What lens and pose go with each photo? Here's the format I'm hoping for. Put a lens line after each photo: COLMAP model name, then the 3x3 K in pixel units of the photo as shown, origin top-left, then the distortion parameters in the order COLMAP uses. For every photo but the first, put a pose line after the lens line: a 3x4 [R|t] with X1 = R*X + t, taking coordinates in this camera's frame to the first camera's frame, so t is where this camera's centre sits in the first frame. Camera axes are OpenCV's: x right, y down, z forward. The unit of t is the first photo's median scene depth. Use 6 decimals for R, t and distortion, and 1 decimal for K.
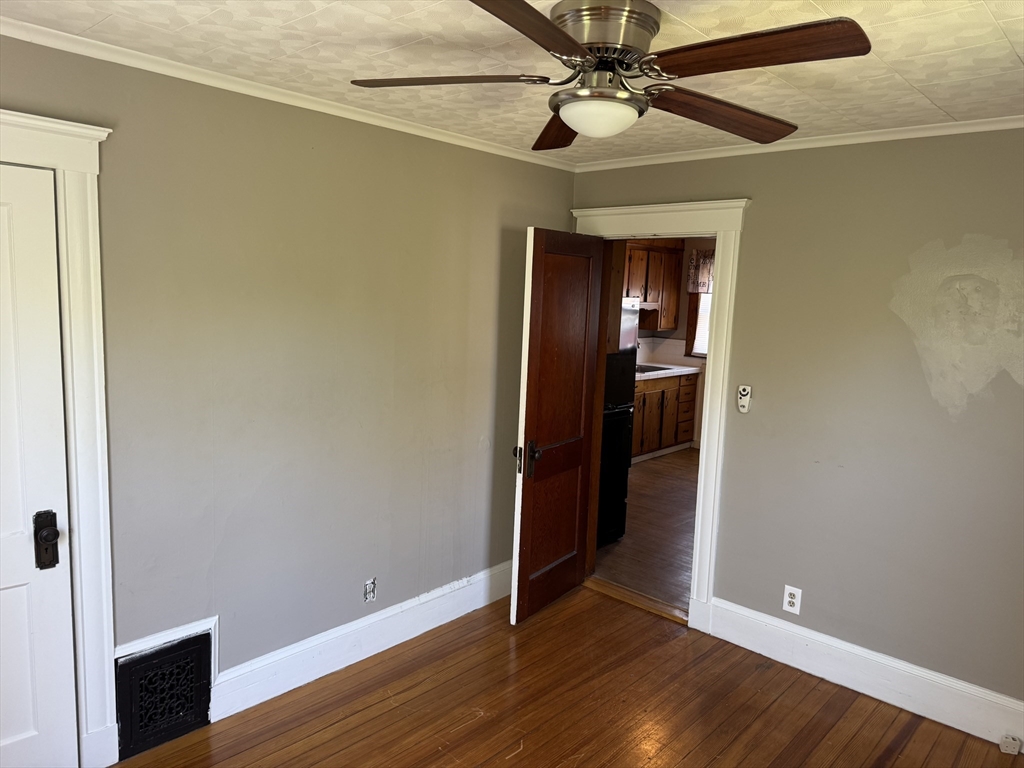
lens RADIAL K [[714.4, 0, 512.0], [0, 714.4, 384.0], [0, 0, 1]] dist [0.097318, -0.124737]
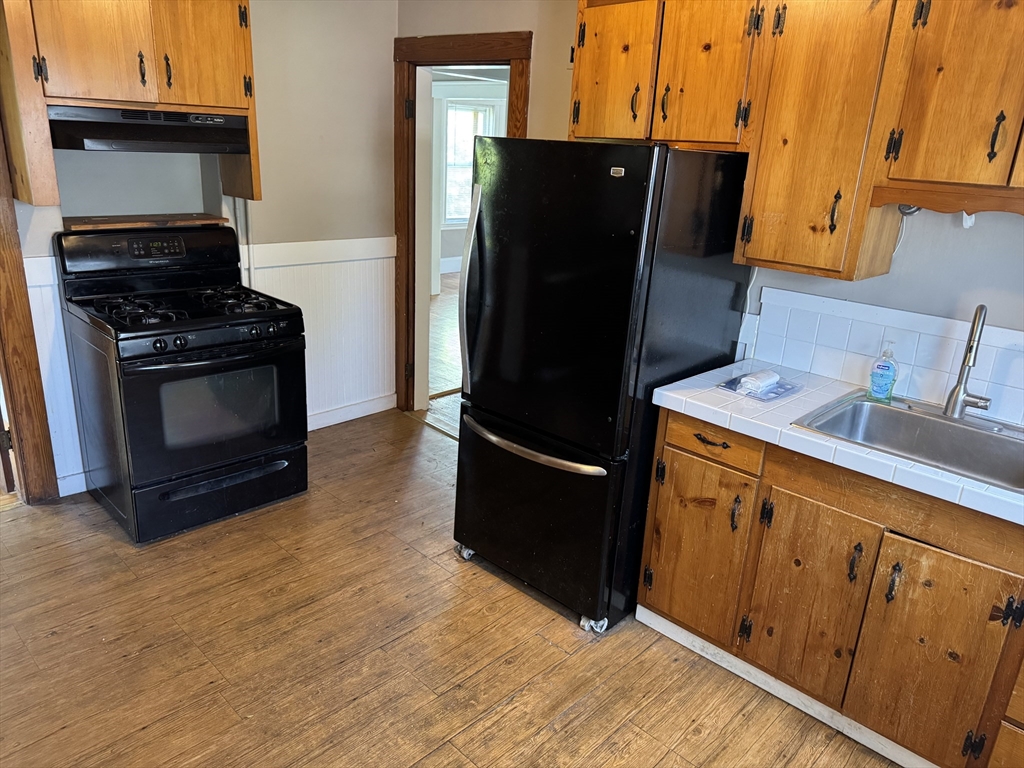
lens RADIAL K [[714.4, 0, 512.0], [0, 714.4, 384.0], [0, 0, 1]] dist [0.097318, -0.124737]
pose [[-0.037237, 0.272951, -0.961307, 0.440719], [-0.196852, 0.941121, 0.274845, -0.082904], [0.979726, 0.199469, 0.018686, 0.830244]]
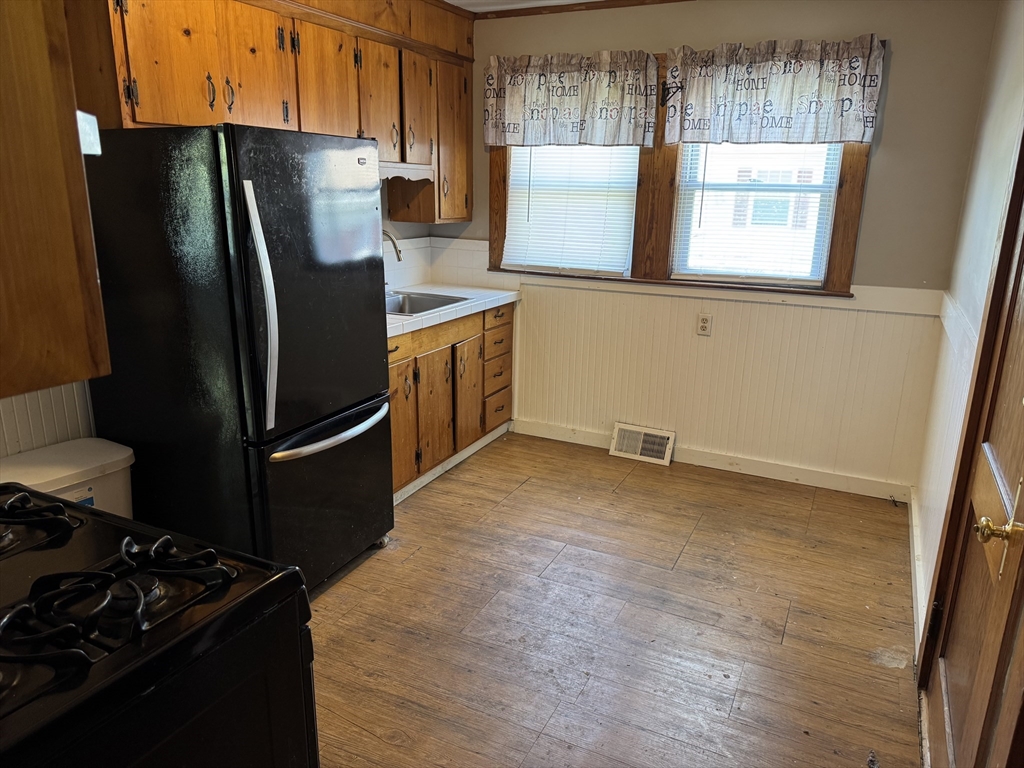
lens RADIAL K [[714.4, 0, 512.0], [0, 714.4, 384.0], [0, 0, 1]] dist [0.097318, -0.124737]
pose [[0.960664, -0.095186, 0.260892, 0.114079], [0.060134, 0.988437, 0.139201, -0.029828], [-0.271125, -0.118036, 0.955279, 0.494958]]
